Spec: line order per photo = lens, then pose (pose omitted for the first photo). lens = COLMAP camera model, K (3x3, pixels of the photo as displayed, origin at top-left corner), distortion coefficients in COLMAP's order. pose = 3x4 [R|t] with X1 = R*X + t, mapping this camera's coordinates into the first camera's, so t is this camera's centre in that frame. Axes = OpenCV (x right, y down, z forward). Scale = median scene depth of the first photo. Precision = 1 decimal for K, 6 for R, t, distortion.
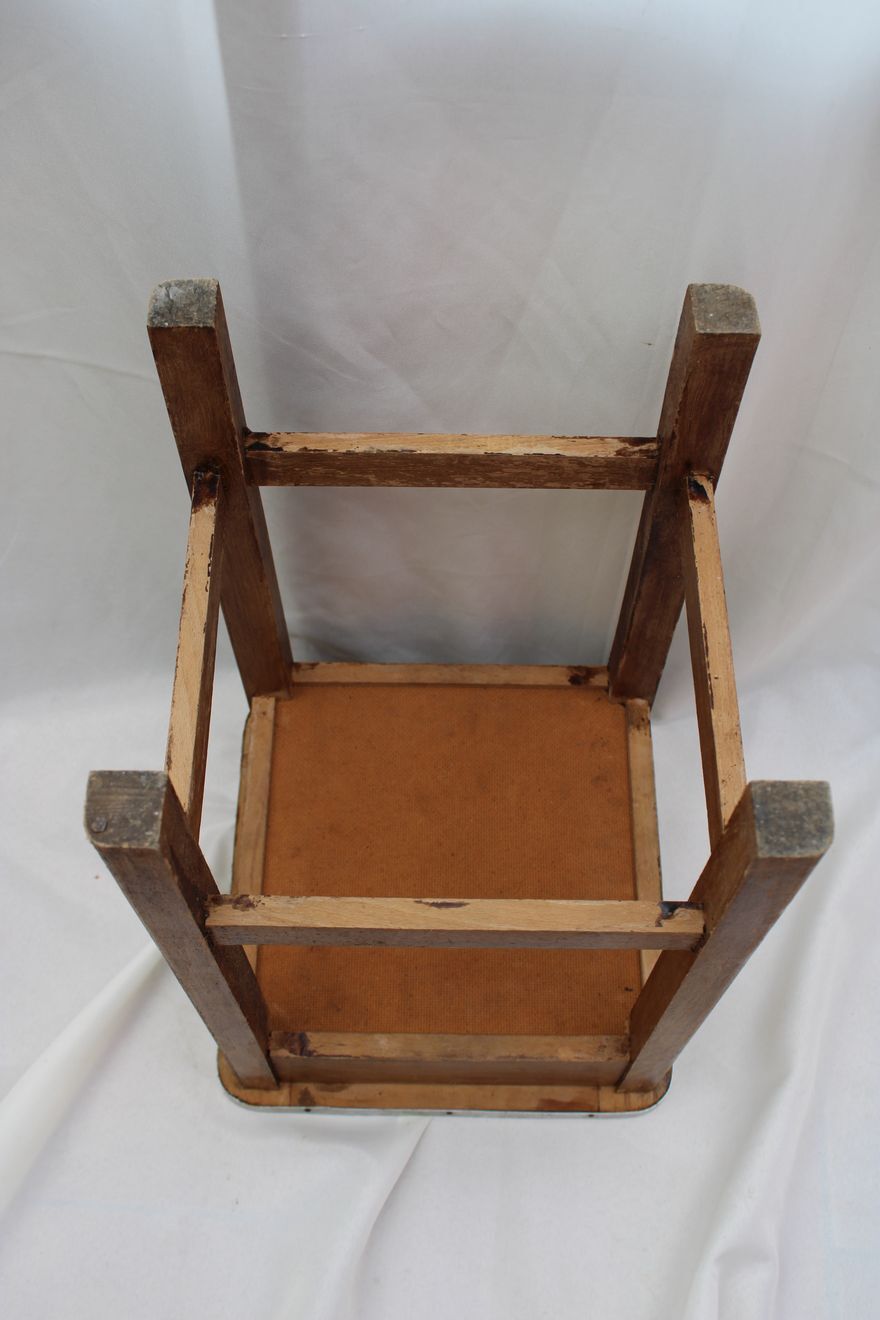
lens RADIAL K [[1327.0, 0, 440.0], [0, 1327.0, 660.0], [0, 0, 1]] dist [-0.117038, 0.129948]
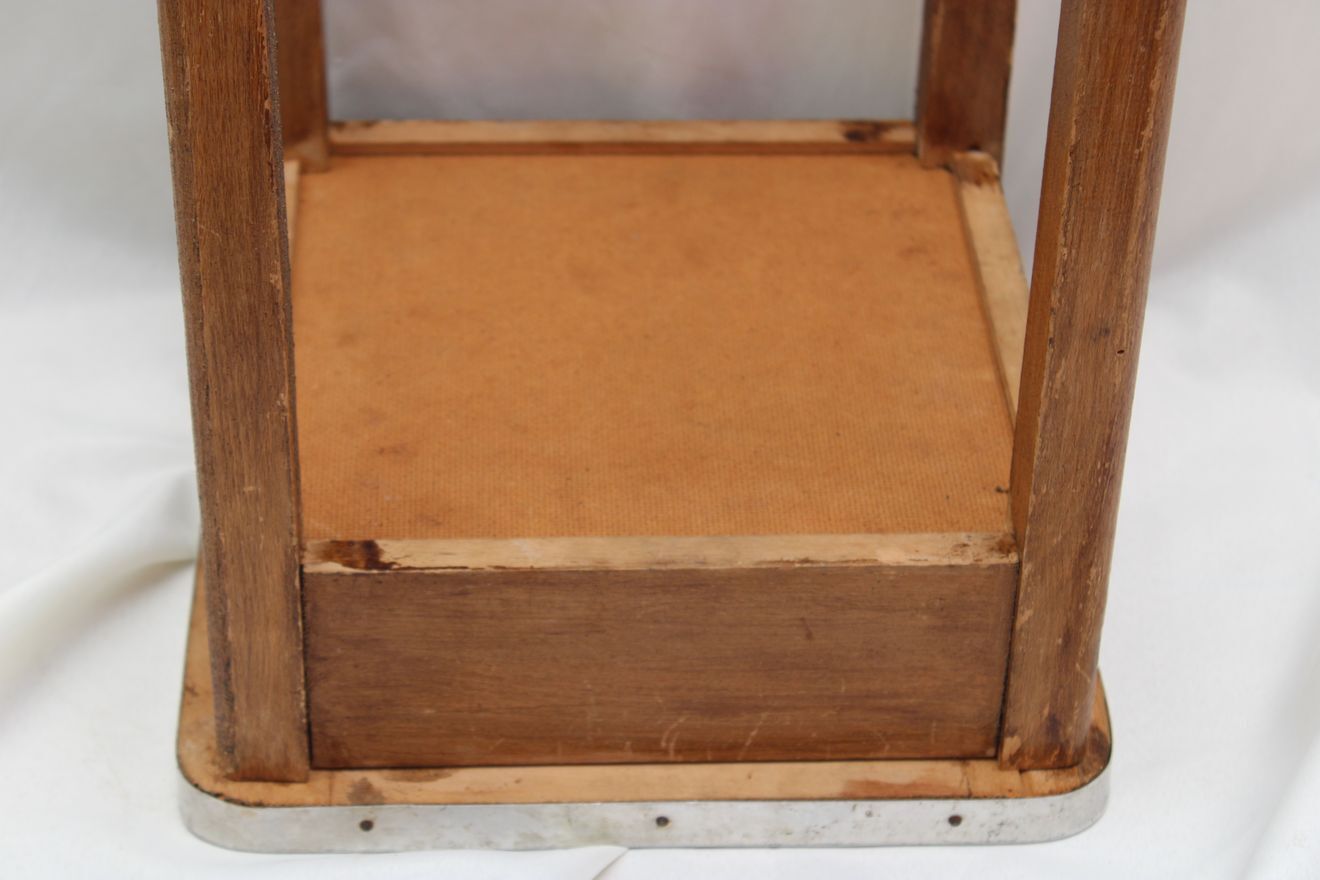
lens RADIAL K [[3058.2, 0, 655.3], [0, 3058.2, 426.2], [0, 0, 1]] dist [0.056260, 0.128812]
pose [[0.998143, -0.020410, 0.057388, -0.056997], [0.043318, 0.900234, -0.433246, 0.702944], [-0.042820, 0.434927, 0.899447, -0.074437]]
